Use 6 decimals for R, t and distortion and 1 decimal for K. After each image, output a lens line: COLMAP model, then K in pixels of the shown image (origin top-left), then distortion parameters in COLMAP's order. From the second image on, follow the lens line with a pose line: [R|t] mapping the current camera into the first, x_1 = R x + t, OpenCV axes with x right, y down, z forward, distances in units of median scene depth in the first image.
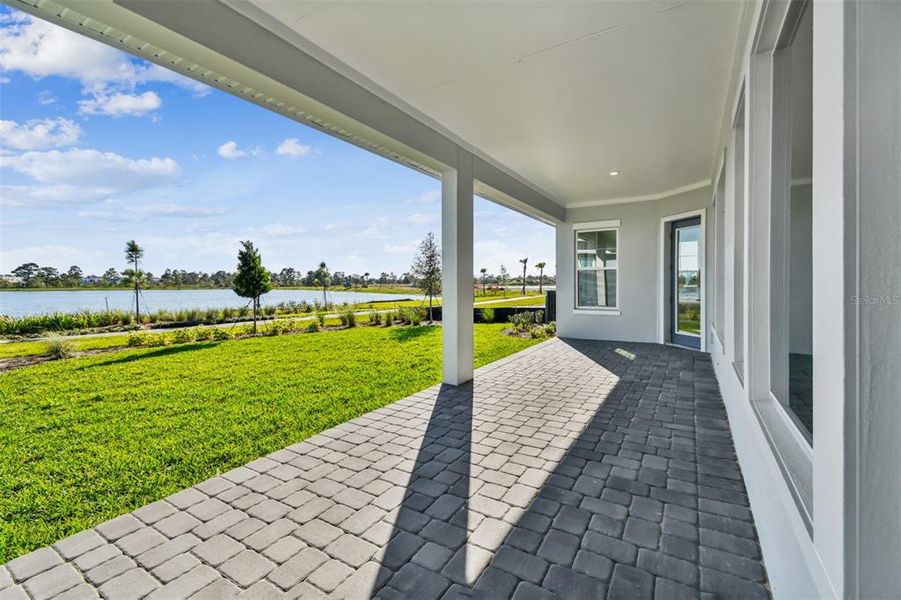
lens RADIAL K [[388.5, 0, 450.4], [0, 388.5, 284.4], [0, 0, 1]] dist [0.001889, -0.000098]
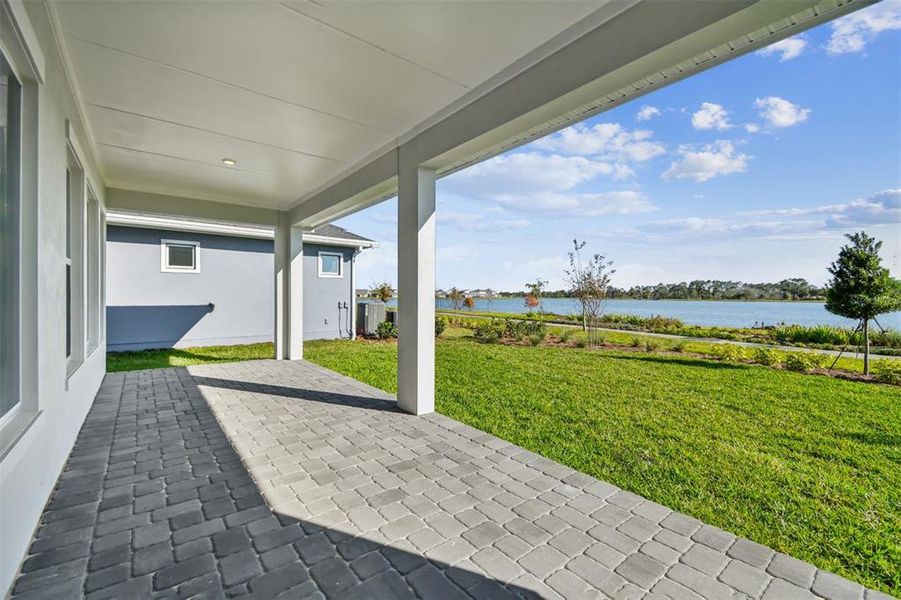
lens RADIAL K [[379.1, 0, 449.0], [0, 379.1, 295.9], [0, 0, 1]] dist [0.017798, 0.000030]
pose [[-0.328777, 0.002625, -0.944404, 0.349649], [-0.004696, 0.999979, 0.004414, -0.003964], [0.944396, 0.005887, -0.328757, 0.587492]]
